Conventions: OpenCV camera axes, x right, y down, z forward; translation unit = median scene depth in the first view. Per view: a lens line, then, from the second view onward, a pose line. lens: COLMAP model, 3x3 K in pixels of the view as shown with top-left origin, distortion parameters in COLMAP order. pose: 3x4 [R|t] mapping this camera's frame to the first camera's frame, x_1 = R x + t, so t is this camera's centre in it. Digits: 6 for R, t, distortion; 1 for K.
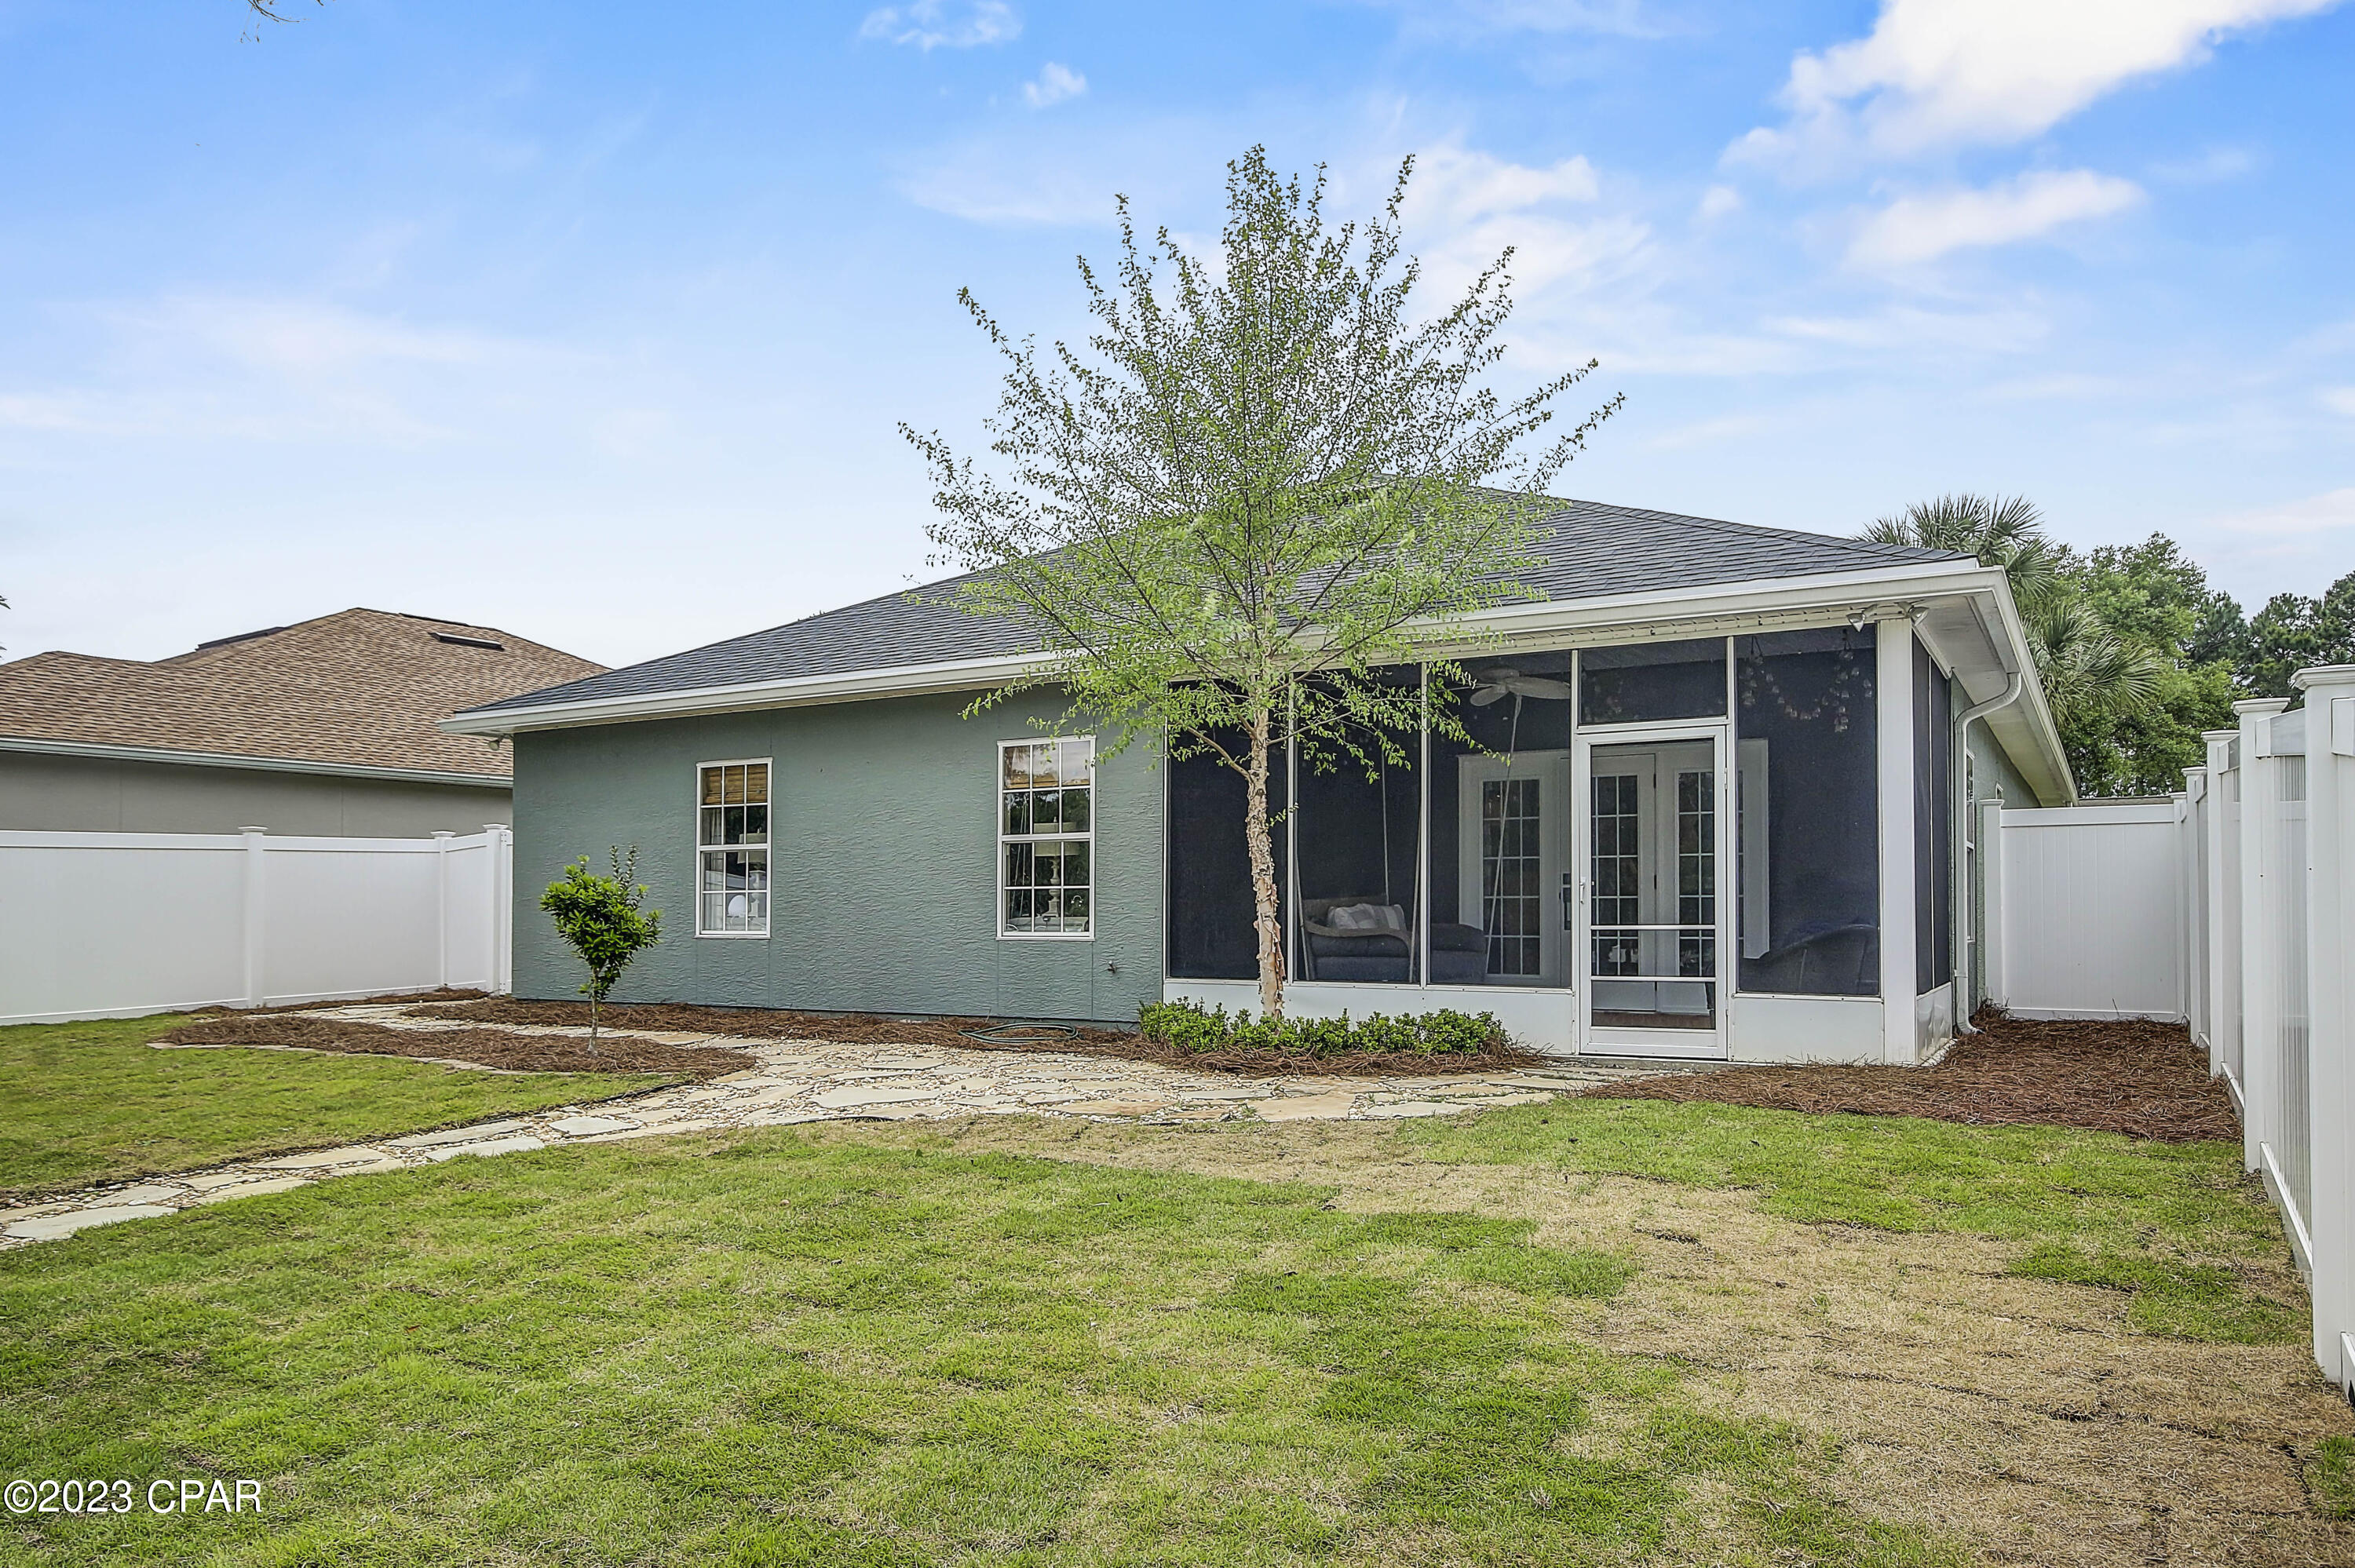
lens RADIAL K [[1535.8, 0, 1183.3], [0, 1535.8, 850.3], [0, 0, 1]] dist [0.025558, -0.000977]
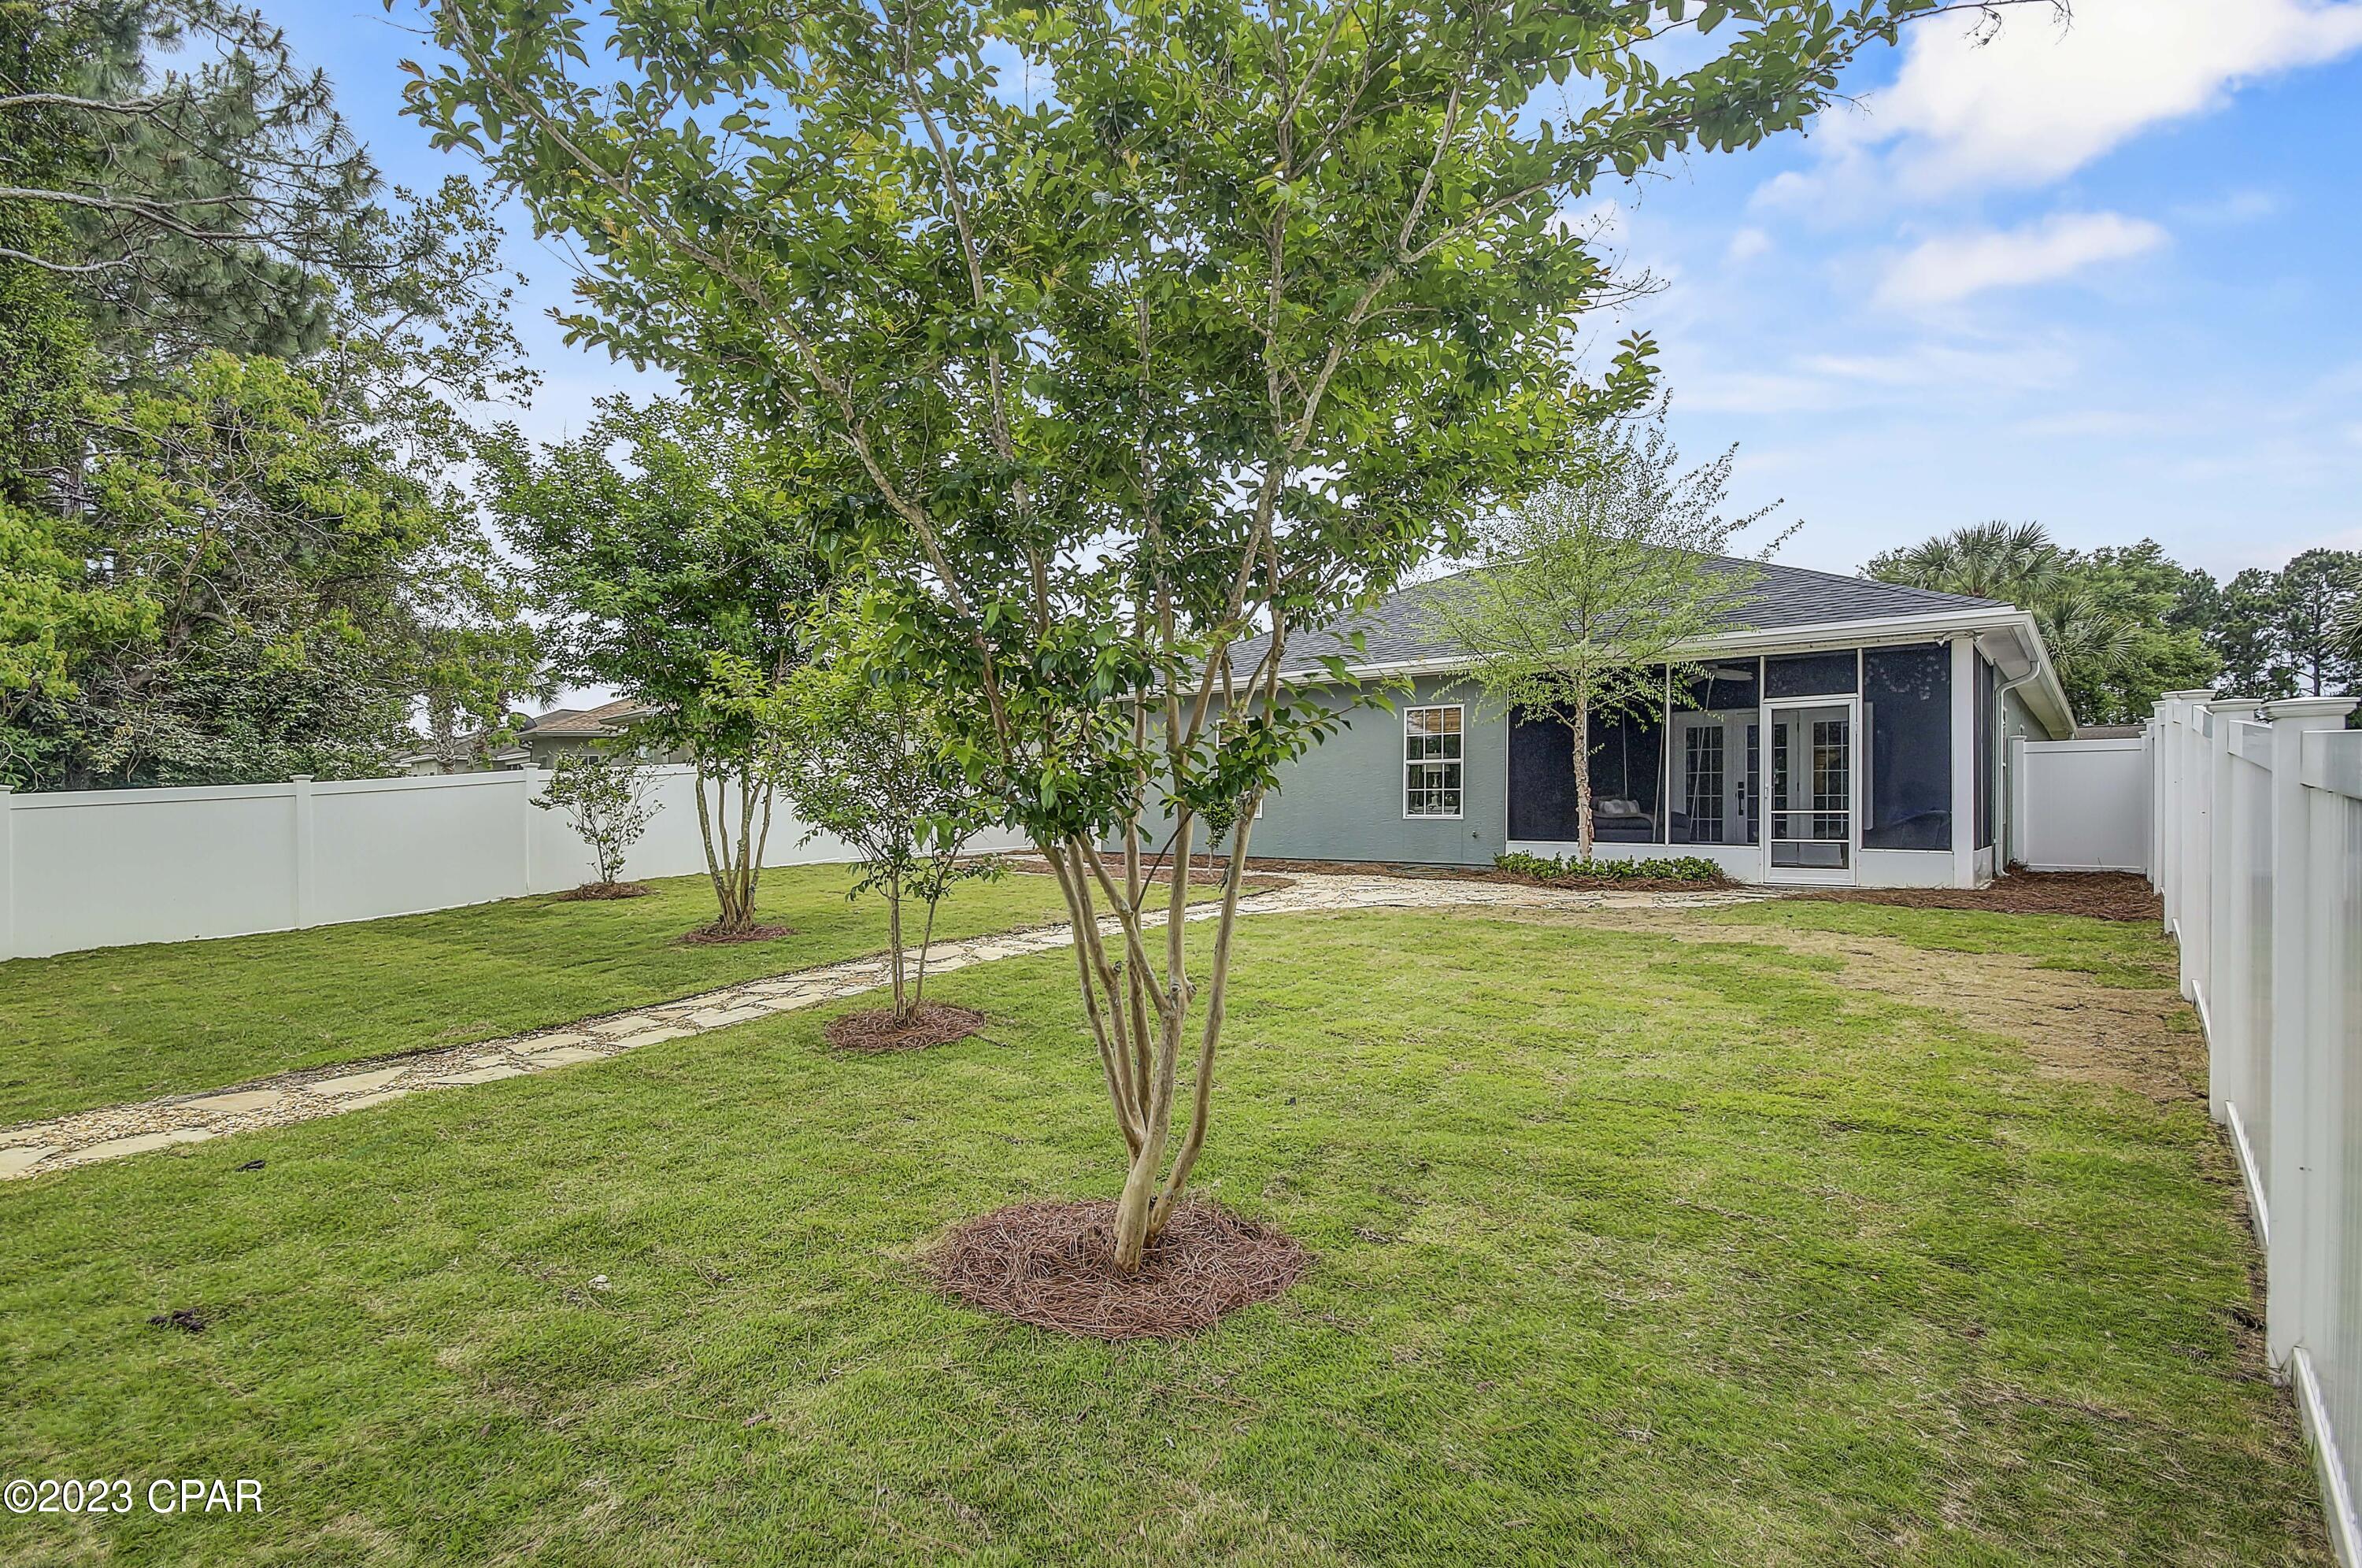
lens RADIAL K [[1095.3, 0, 1181.0], [0, 1095.3, 784.0], [0, 0, 1]] dist [0.017560, -0.016876]
pose [[0.986990, -0.000353, -0.160780, -0.184278], [0.002963, 0.999868, 0.015997, -0.003955], [0.160754, -0.016265, 0.986861, -0.326439]]
